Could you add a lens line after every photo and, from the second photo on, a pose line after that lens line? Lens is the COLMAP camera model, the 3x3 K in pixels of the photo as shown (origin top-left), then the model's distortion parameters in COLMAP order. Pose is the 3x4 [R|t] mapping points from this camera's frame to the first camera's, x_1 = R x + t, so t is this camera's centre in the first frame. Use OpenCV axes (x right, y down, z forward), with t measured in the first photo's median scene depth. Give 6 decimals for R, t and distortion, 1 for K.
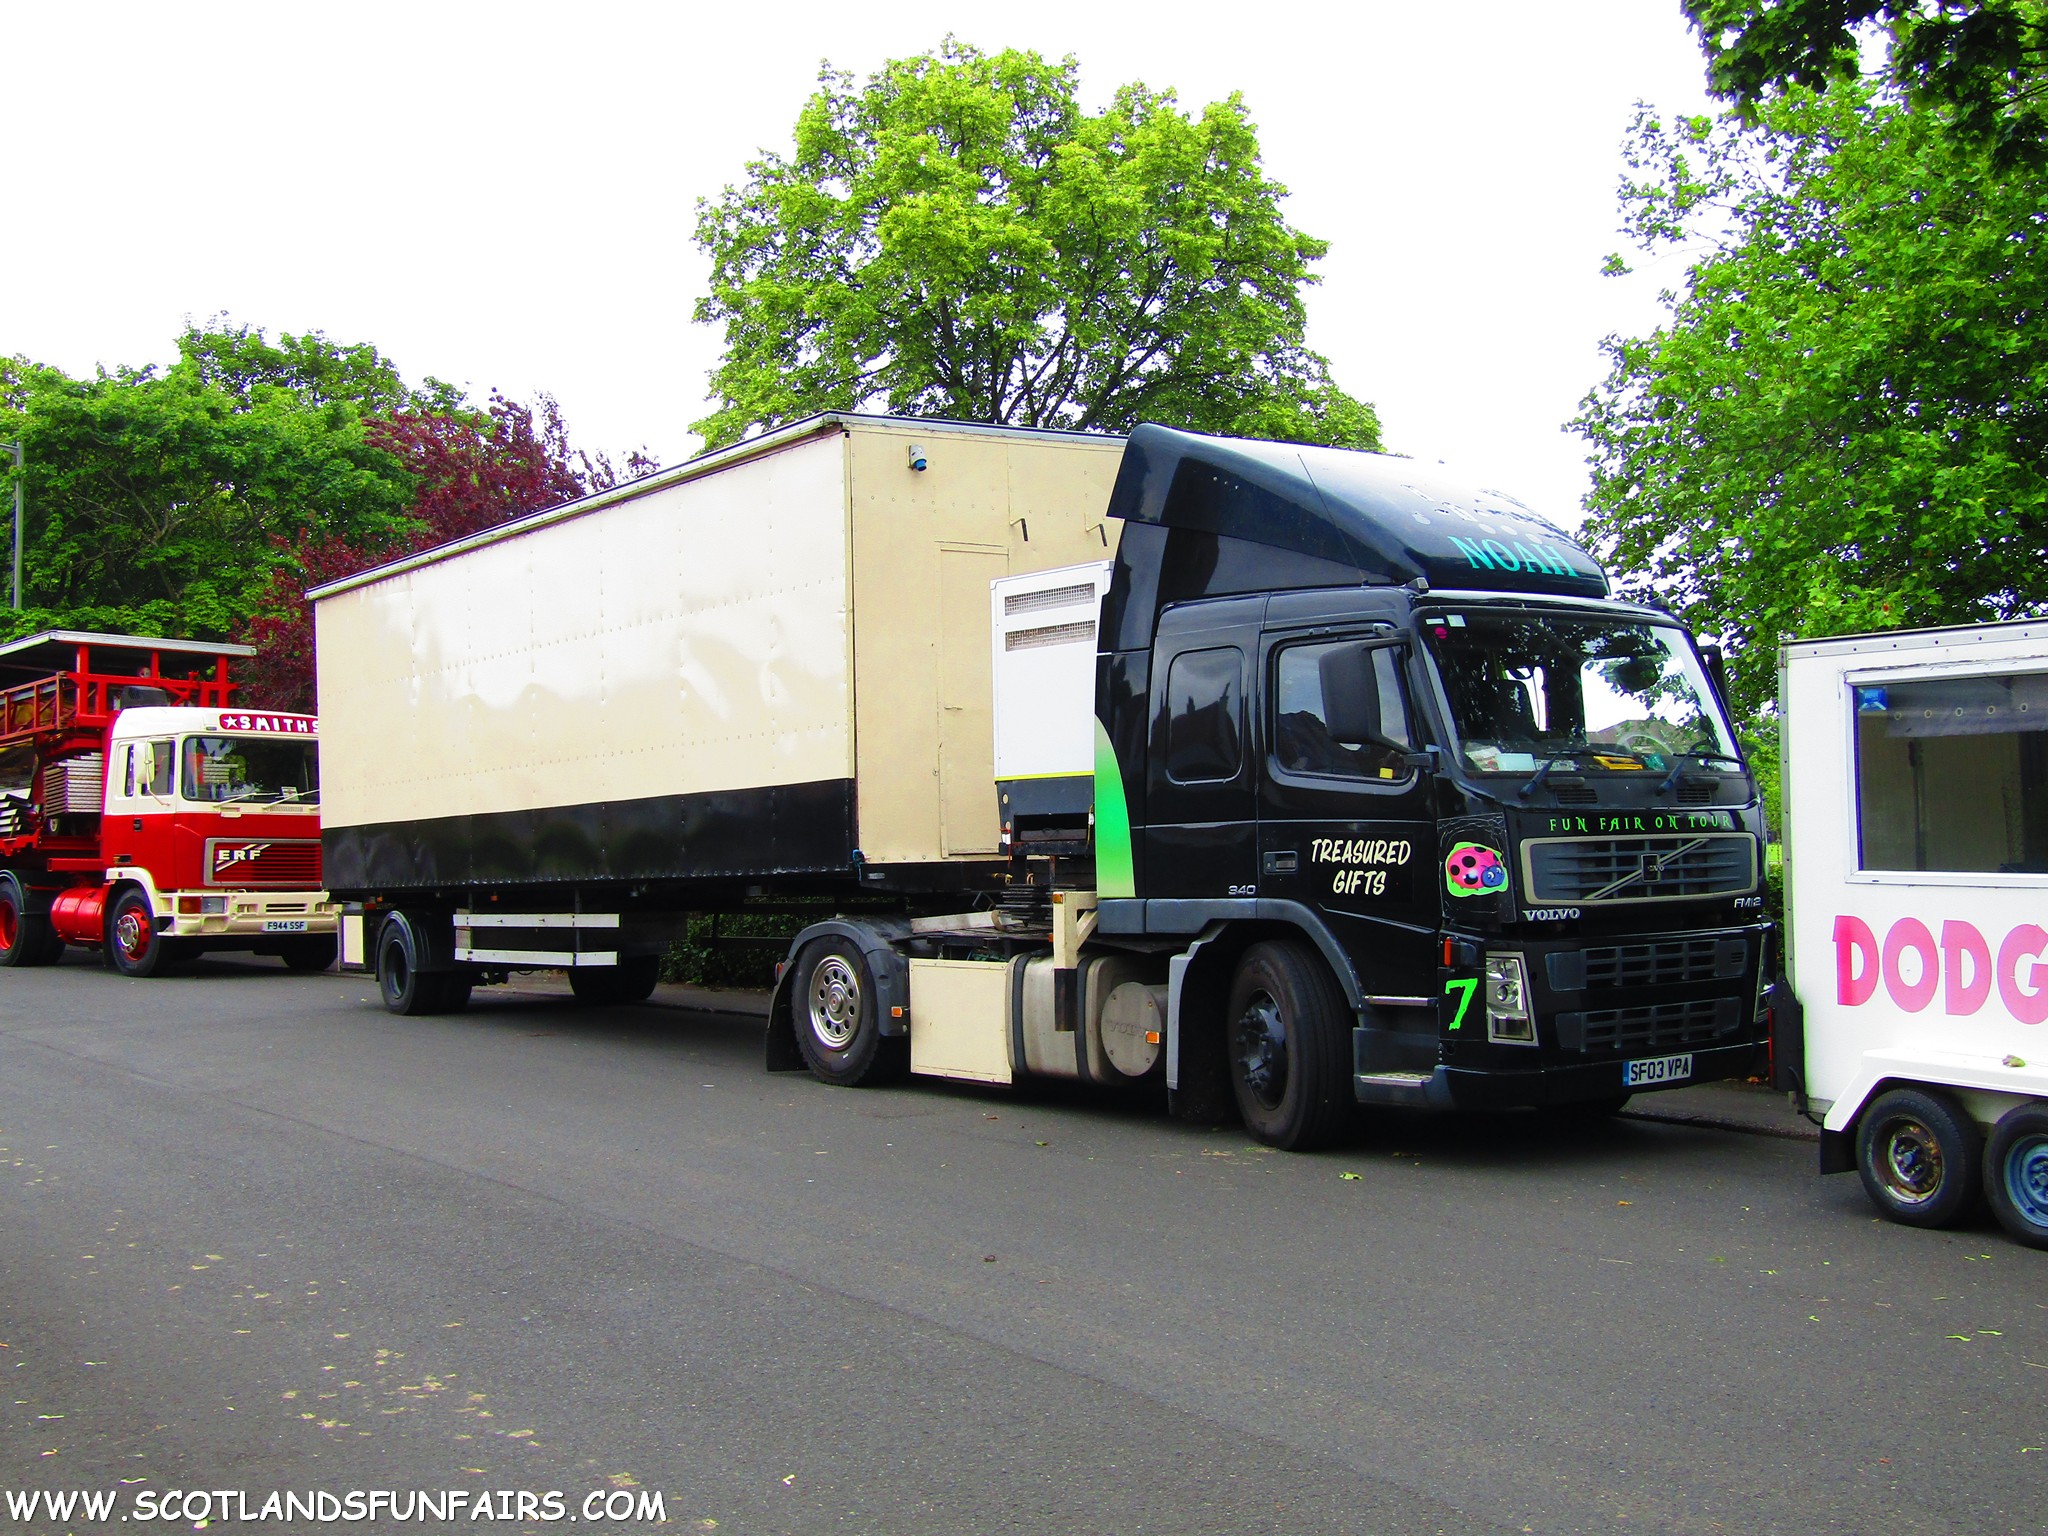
lens RADIAL K [[2322.2, 0, 1025.5], [0, 2322.2, 777.0], [0, 0, 1]] dist [0.003133, 0.000000]
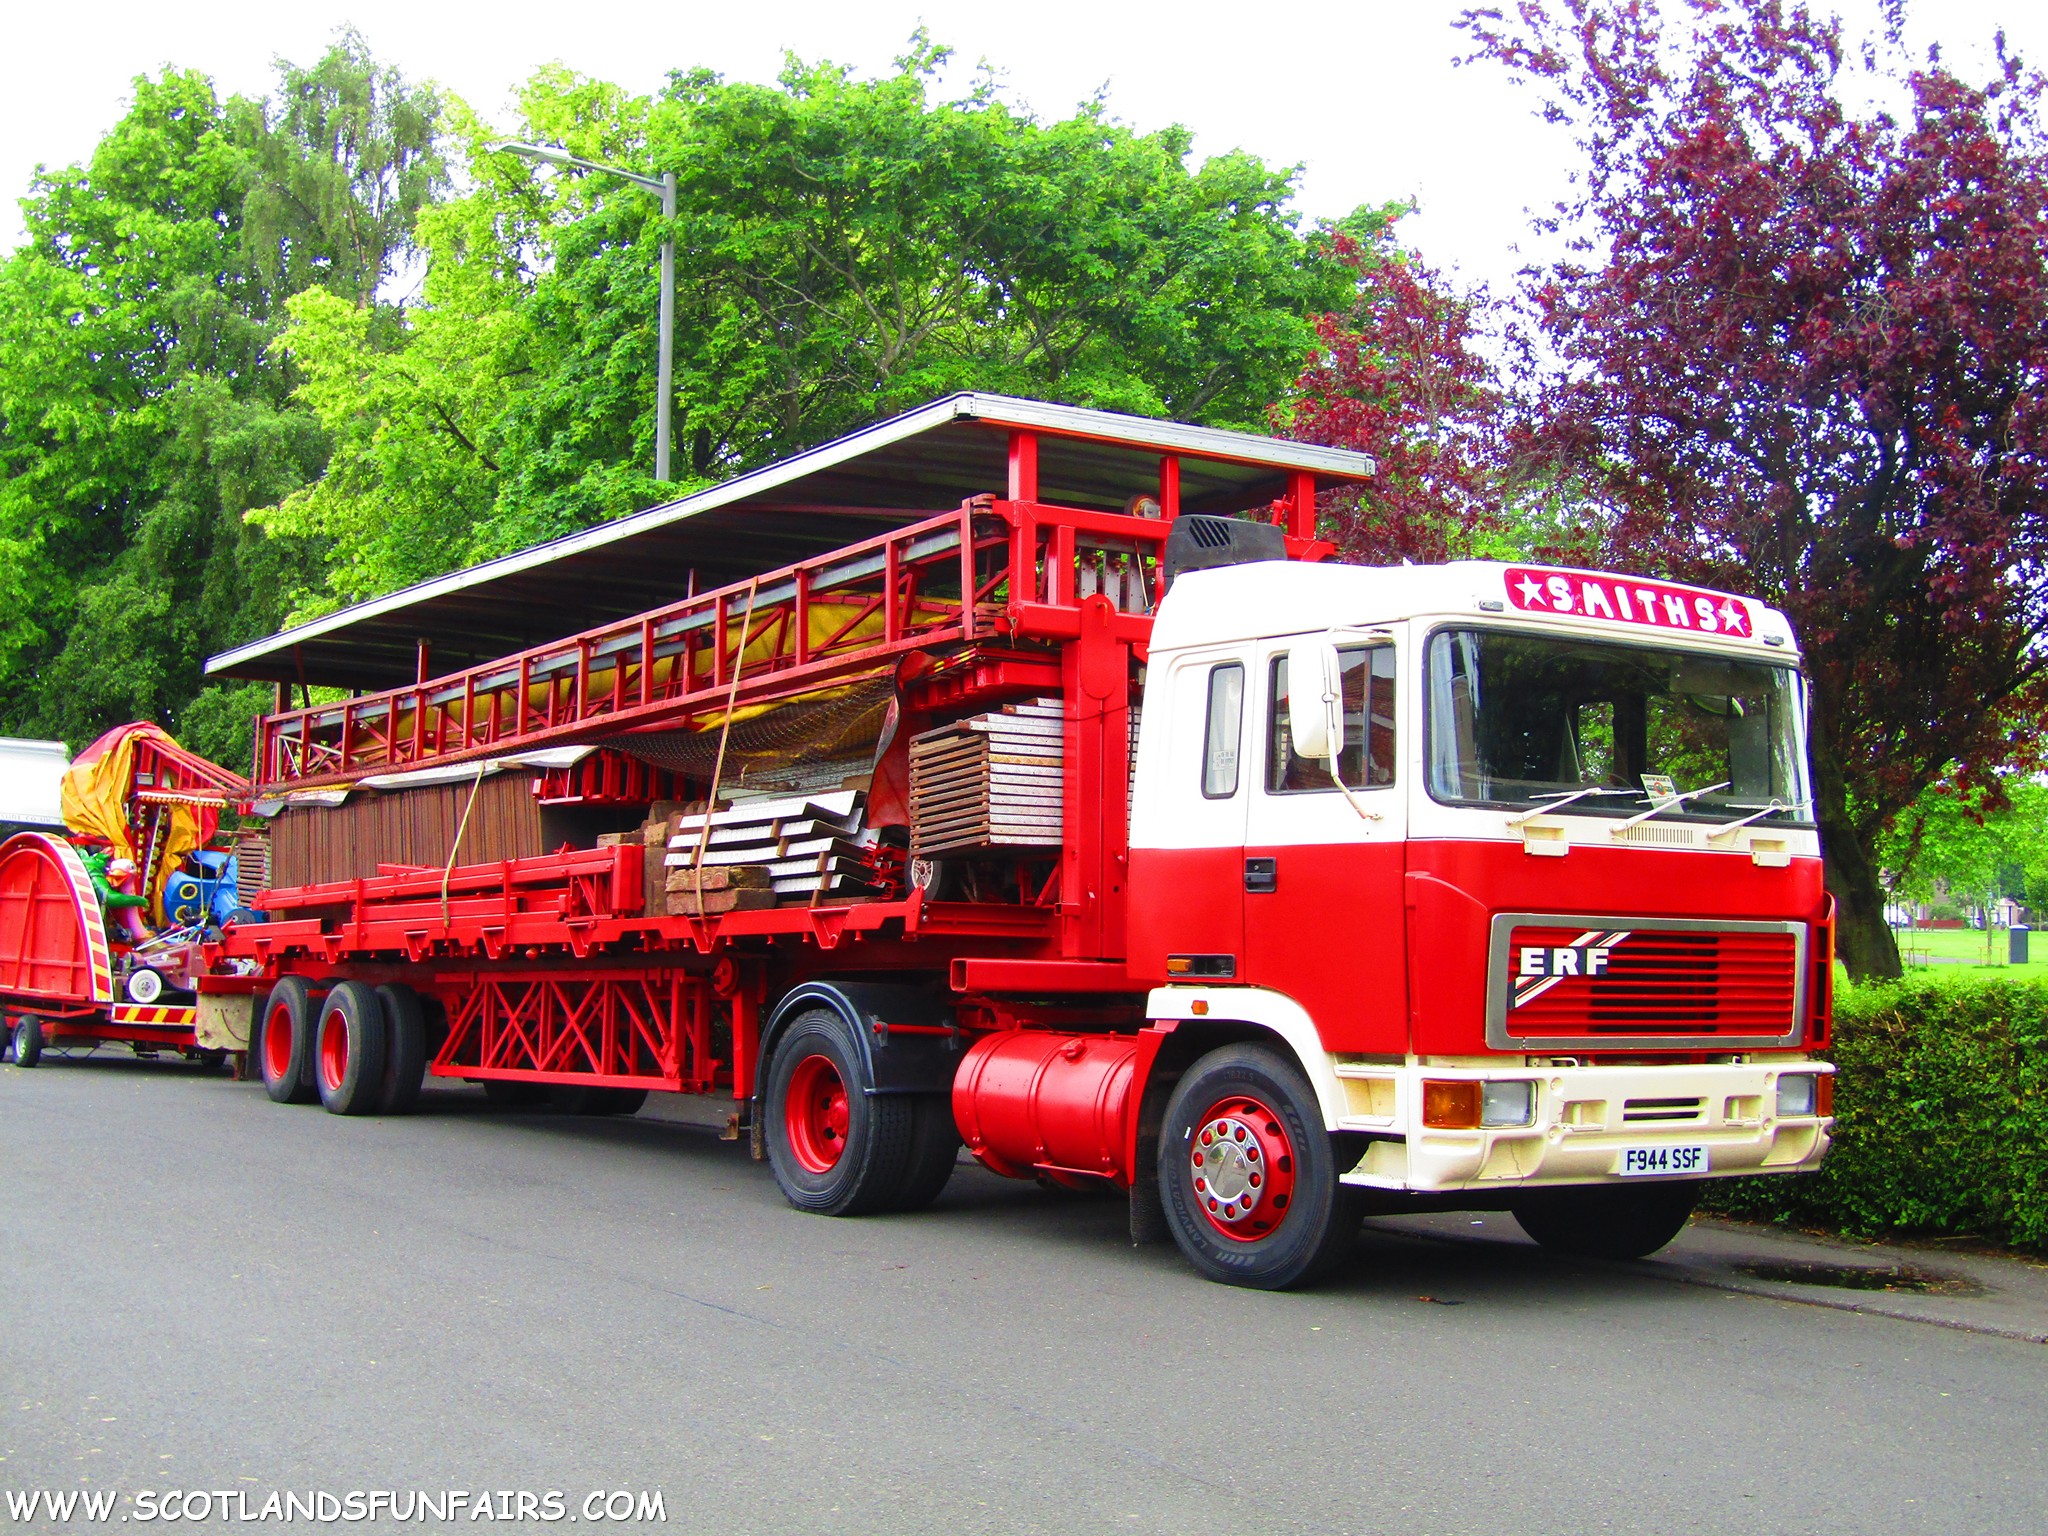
lens RADIAL K [[2778.4, 0, 1025.2], [0, 2778.4, 761.8], [0, 0, 1]] dist [-0.028525, 0.000000]
pose [[0.982530, 0.002215, -0.186092, -0.328156], [-0.007517, 0.999586, -0.027789, 0.014878], [0.185953, 0.028703, 0.982139, 0.545676]]
